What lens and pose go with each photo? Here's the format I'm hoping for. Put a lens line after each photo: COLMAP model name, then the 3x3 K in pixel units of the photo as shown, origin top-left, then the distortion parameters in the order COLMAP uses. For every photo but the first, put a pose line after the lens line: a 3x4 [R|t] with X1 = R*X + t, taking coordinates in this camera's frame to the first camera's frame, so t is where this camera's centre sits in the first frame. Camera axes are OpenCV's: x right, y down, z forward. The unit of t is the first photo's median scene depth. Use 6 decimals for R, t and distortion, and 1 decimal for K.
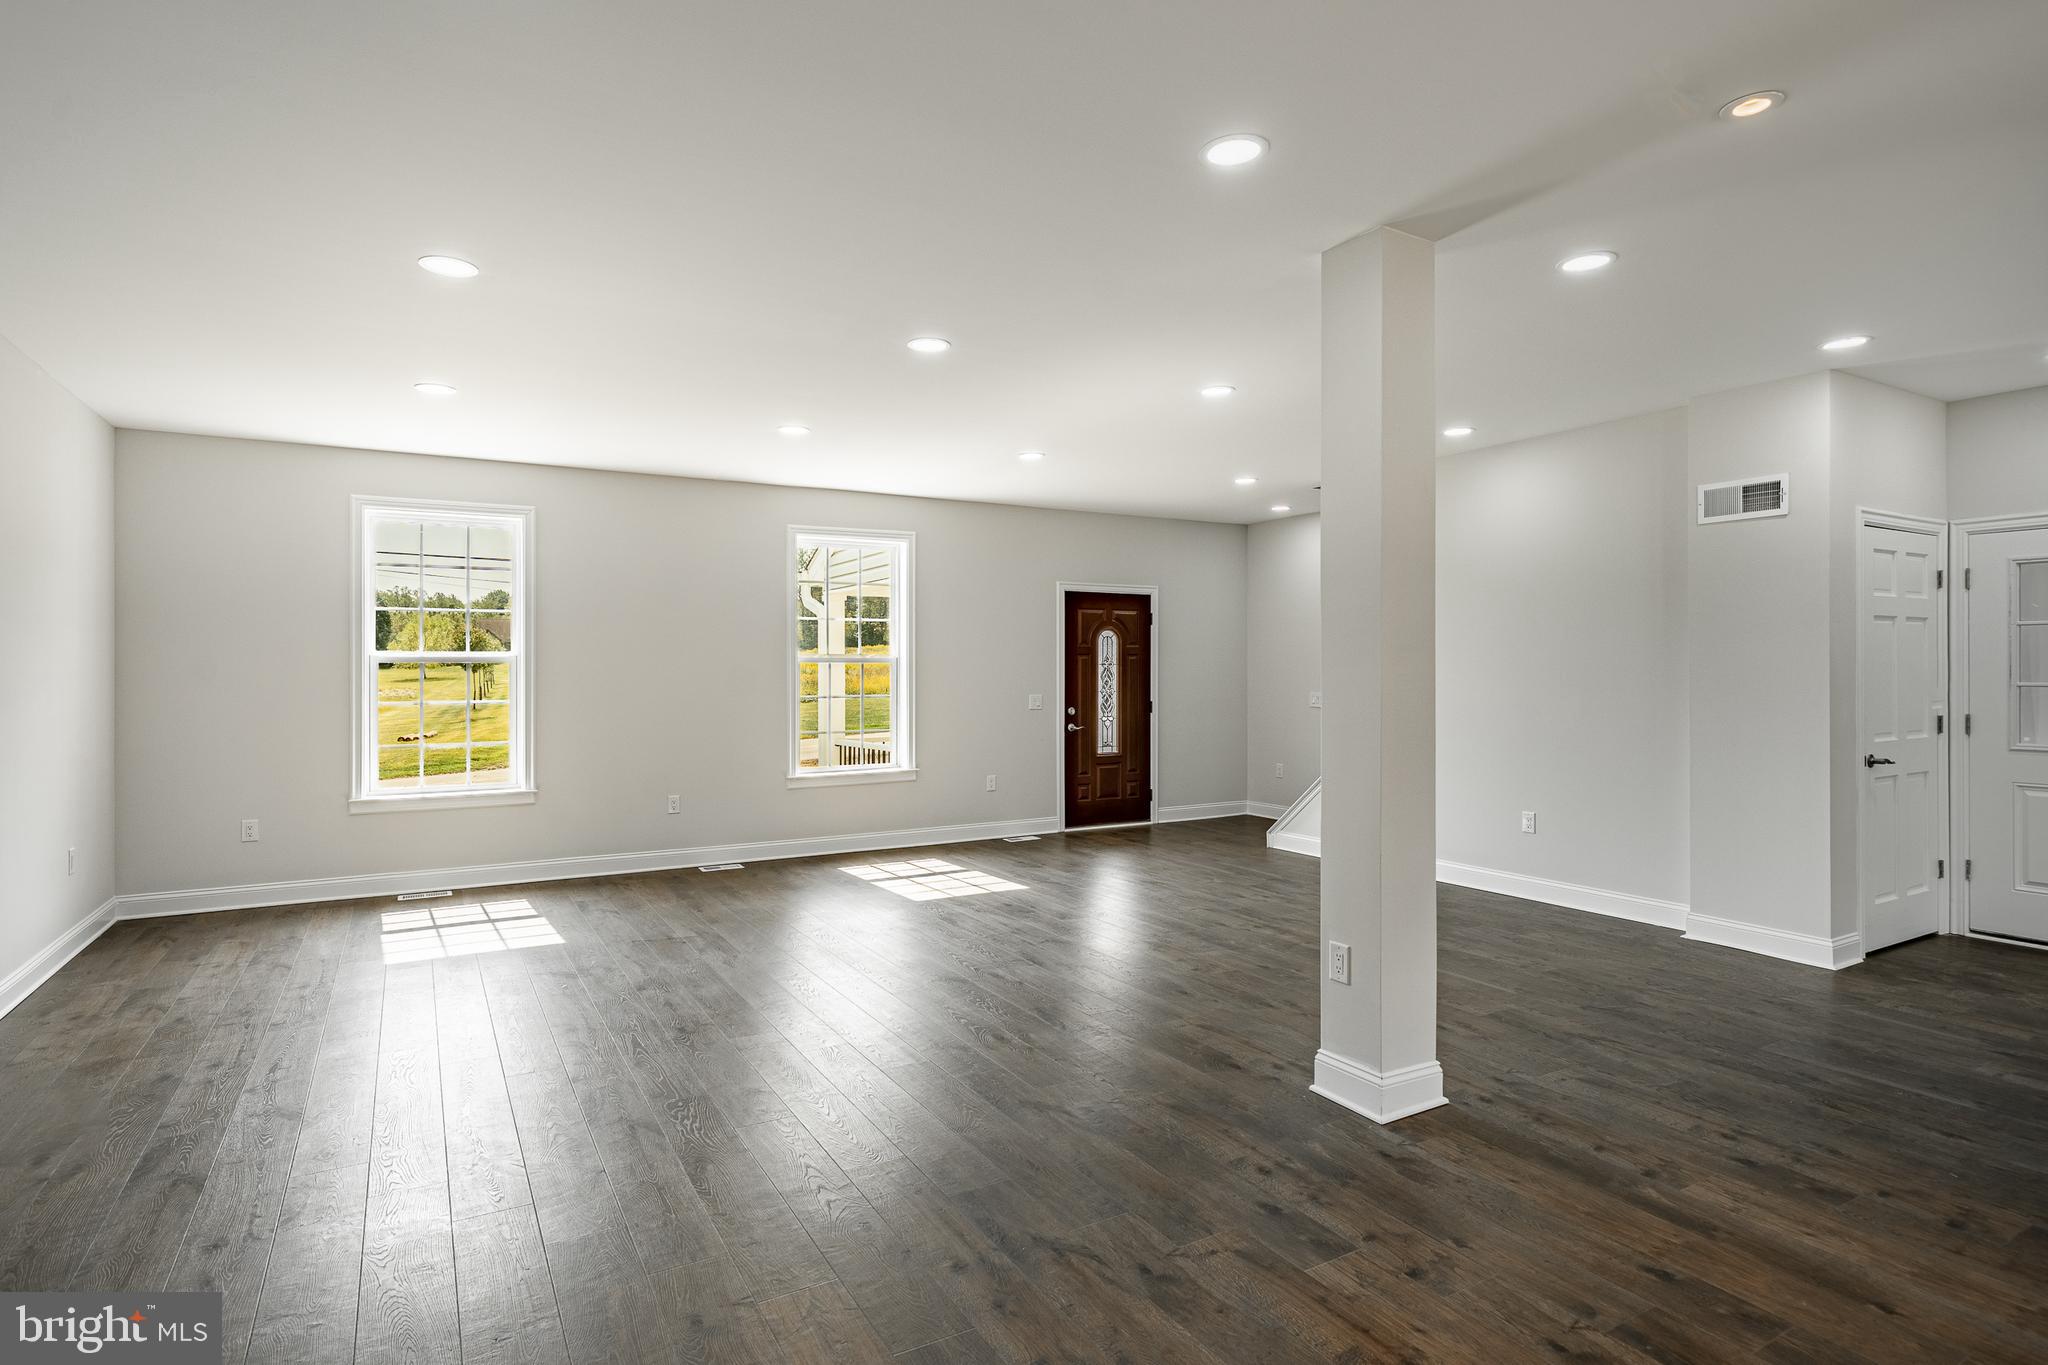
lens RADIAL K [[1088.2, 0, 1009.7], [0, 1088.2, 671.3], [0, 0, 1]] dist [-0.001881, -0.000958]
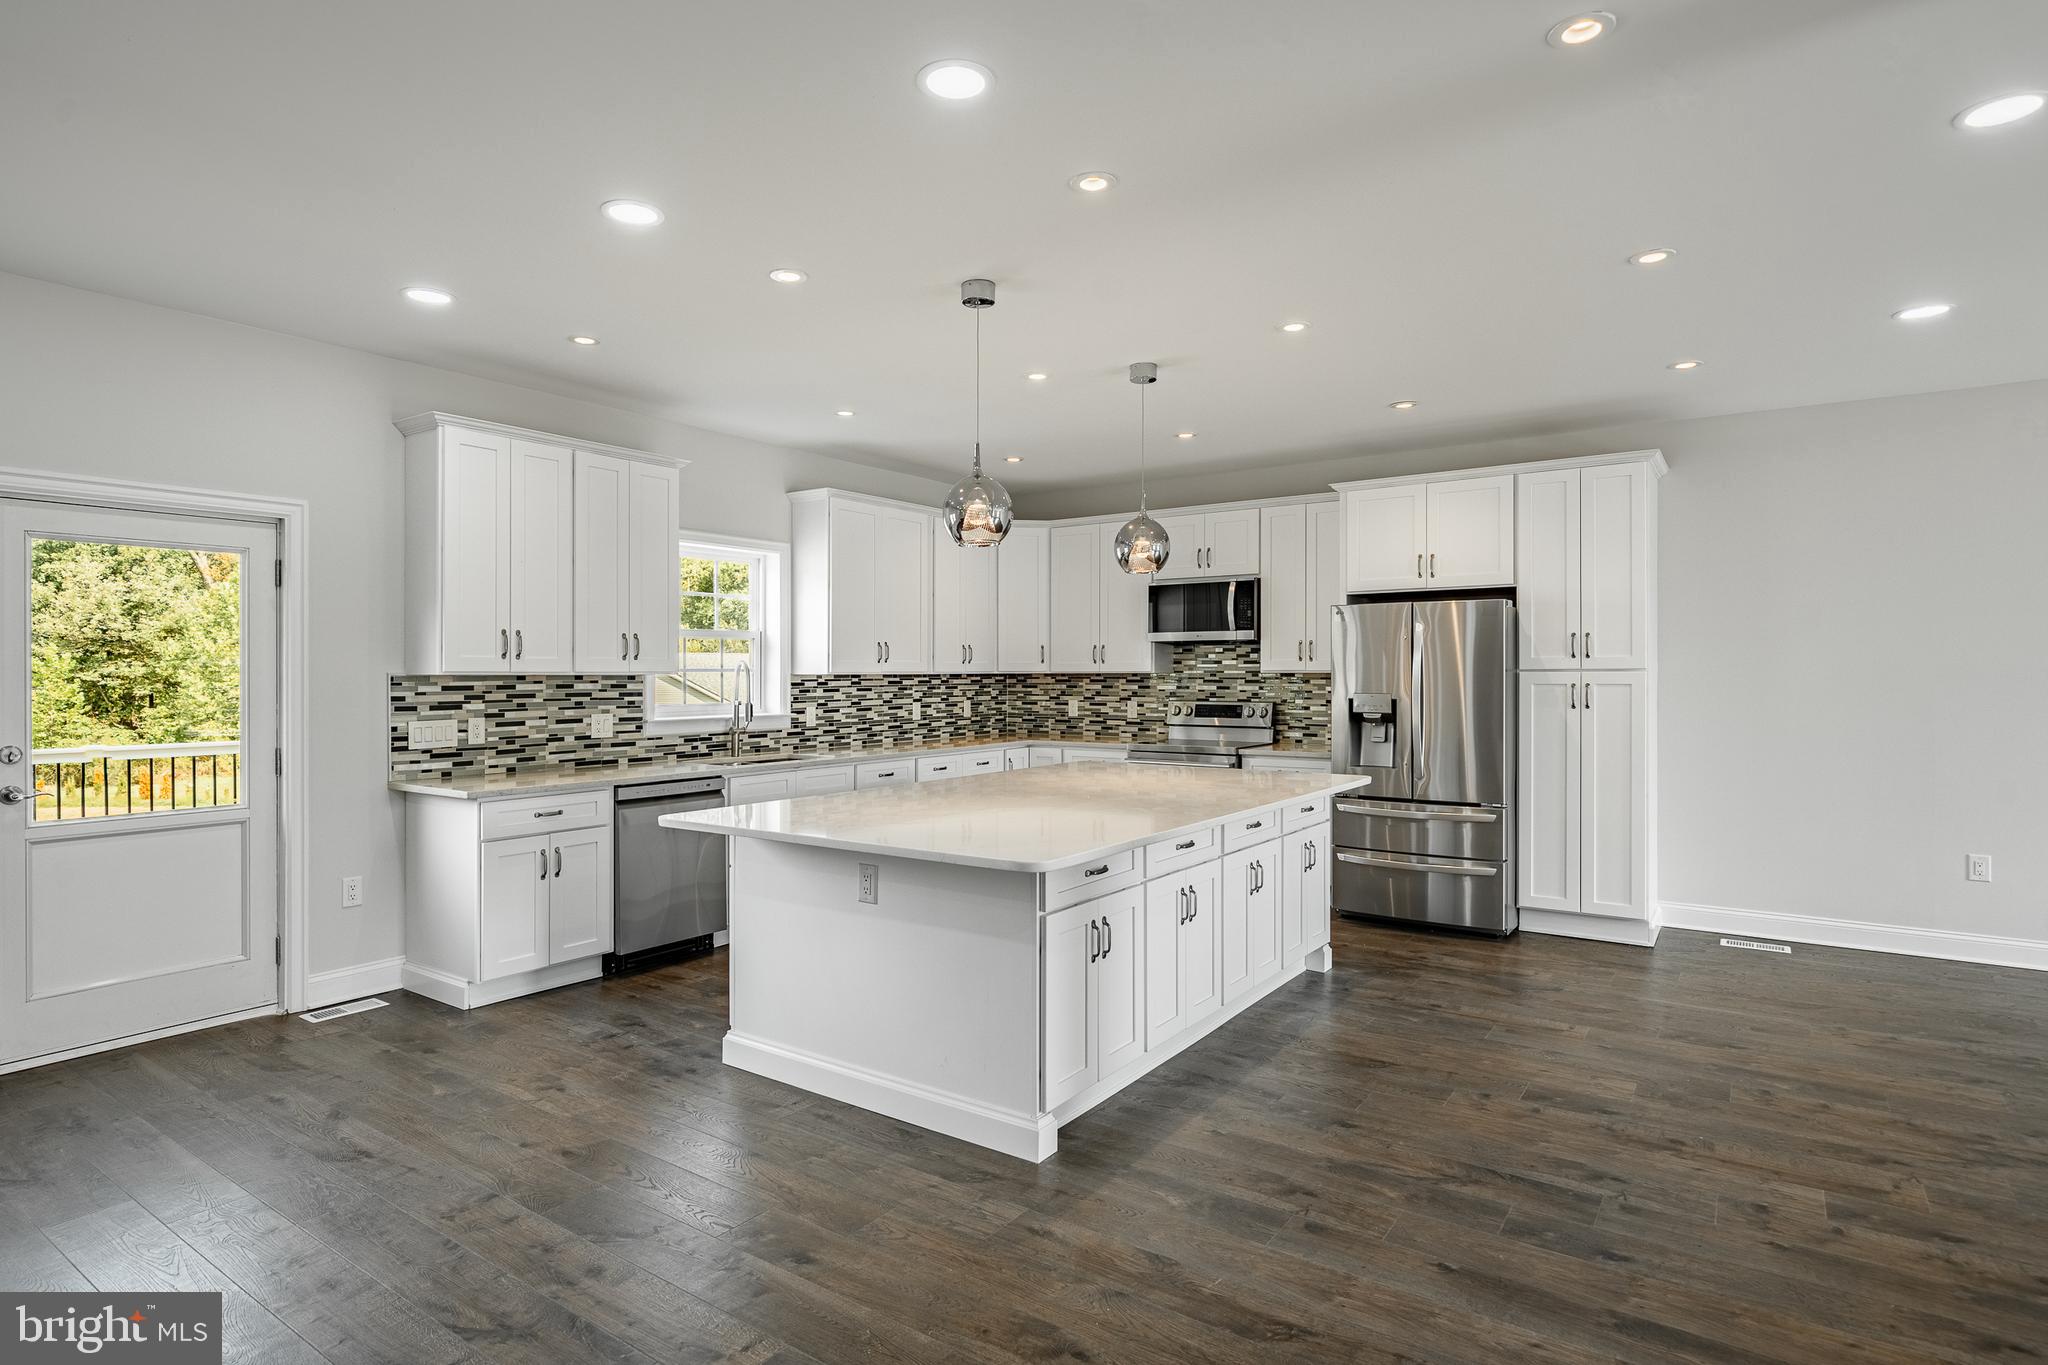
lens RADIAL K [[1072.1, 0, 1024.0], [0, 1072.1, 686.5], [0, 0, 1]] dist [0.002321, 0.000520]
pose [[-0.911599, 0.008707, -0.410989, 0.776982], [0.008119, 0.999962, 0.003177, -0.004296], [0.411001, -0.000441, -0.911635, 0.861831]]
